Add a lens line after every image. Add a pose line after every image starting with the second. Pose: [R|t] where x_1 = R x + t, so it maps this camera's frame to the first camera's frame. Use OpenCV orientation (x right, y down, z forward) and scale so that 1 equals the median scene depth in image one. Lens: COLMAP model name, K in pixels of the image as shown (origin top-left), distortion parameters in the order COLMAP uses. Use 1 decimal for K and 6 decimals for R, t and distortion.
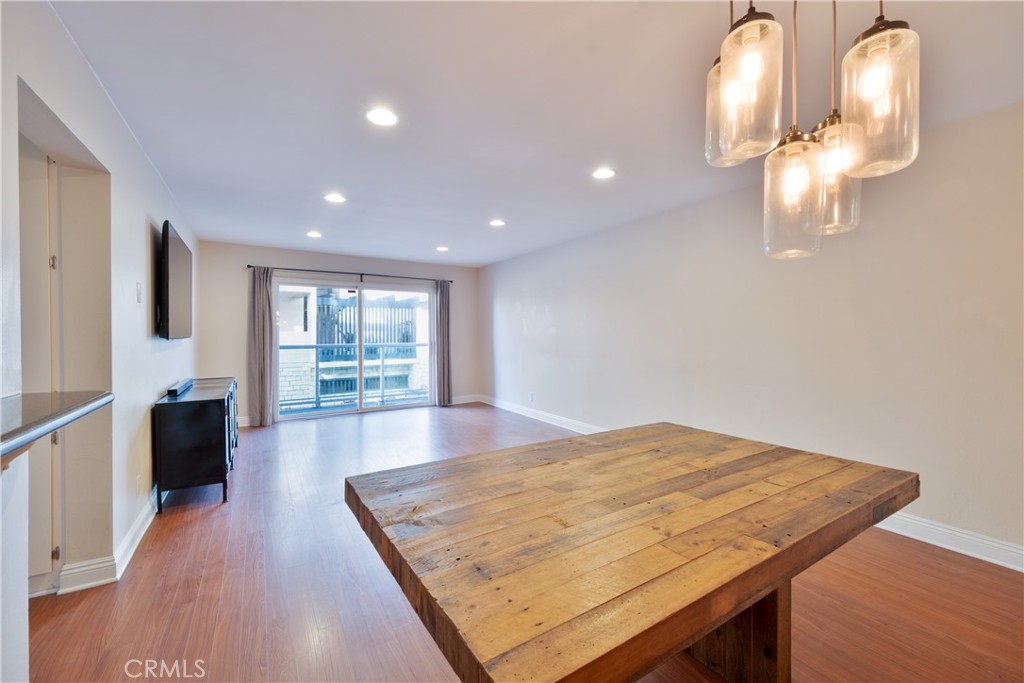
lens RADIAL K [[436.7, 0, 516.5], [0, 436.7, 341.3], [0, 0, 1]] dist [0.016616, -0.003434]
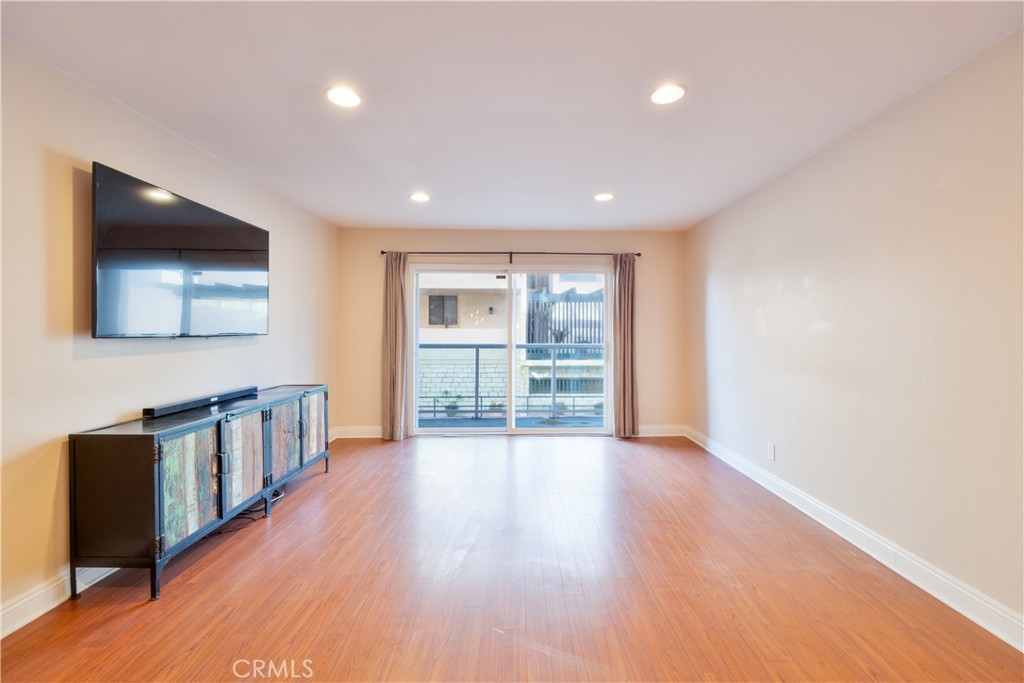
lens RADIAL K [[436.7, 0, 506.8], [0, 436.7, 337.7], [0, 0, 1]] dist [0.016616, -0.003434]
pose [[0.844502, 0.012849, -0.535398, 0.043576], [-0.013604, 0.999904, 0.002537, -0.007584], [0.535379, 0.005141, 0.844596, 0.327216]]
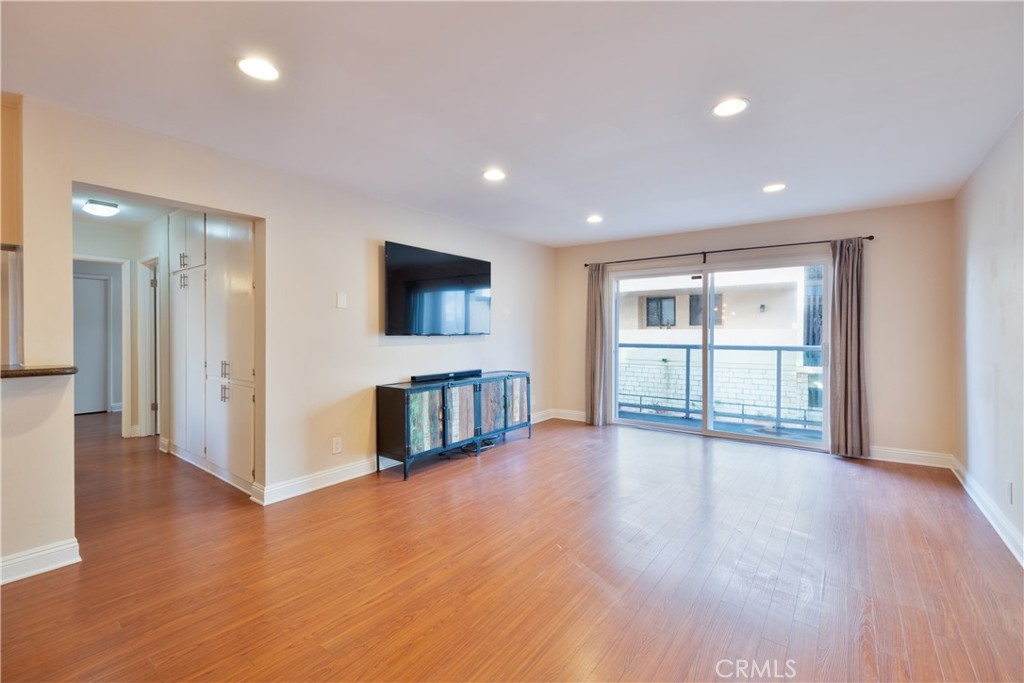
lens RADIAL K [[436.7, 0, 507.1], [0, 436.7, 340.9], [0, 0, 1]] dist [0.016616, -0.003434]
pose [[0.360306, 0.021699, -0.932582, 0.215982], [-0.017771, 0.999708, 0.016394, -0.006766], [0.932665, 0.010666, 0.360587, 0.373588]]
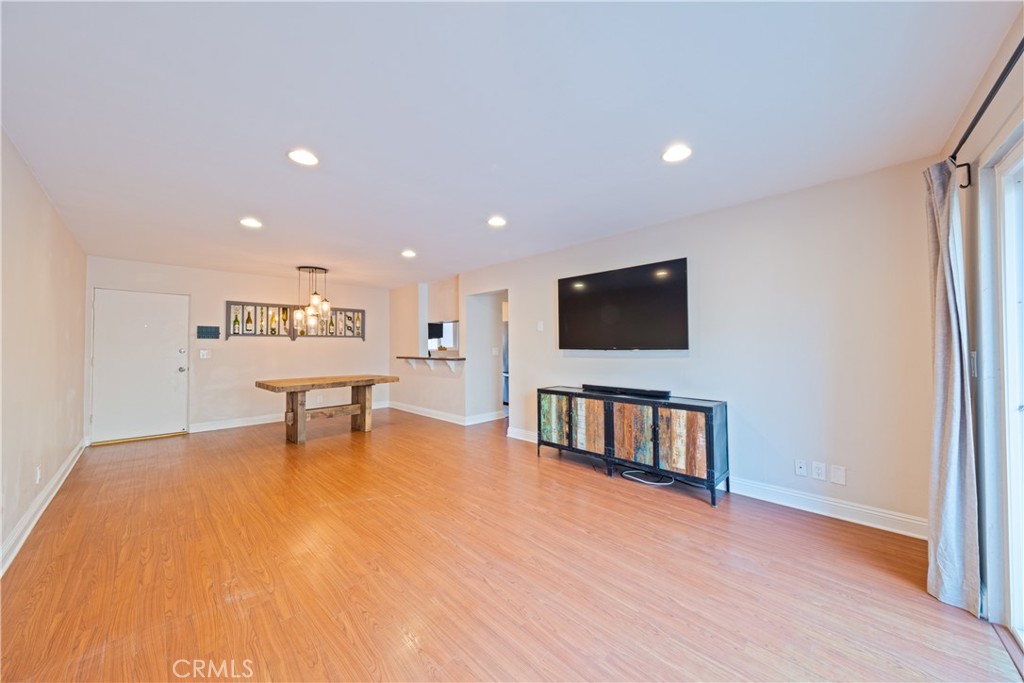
lens RADIAL K [[341.2, 0, 508.9], [0, 341.2, 334.8], [0, 0, 1]] dist [0.001021, -0.000010]
pose [[-0.968002, 0.004373, -0.250906, -0.123190], [0.006594, 0.999946, -0.008012, -0.022898], [0.250858, -0.009410, -0.967978, 0.970681]]
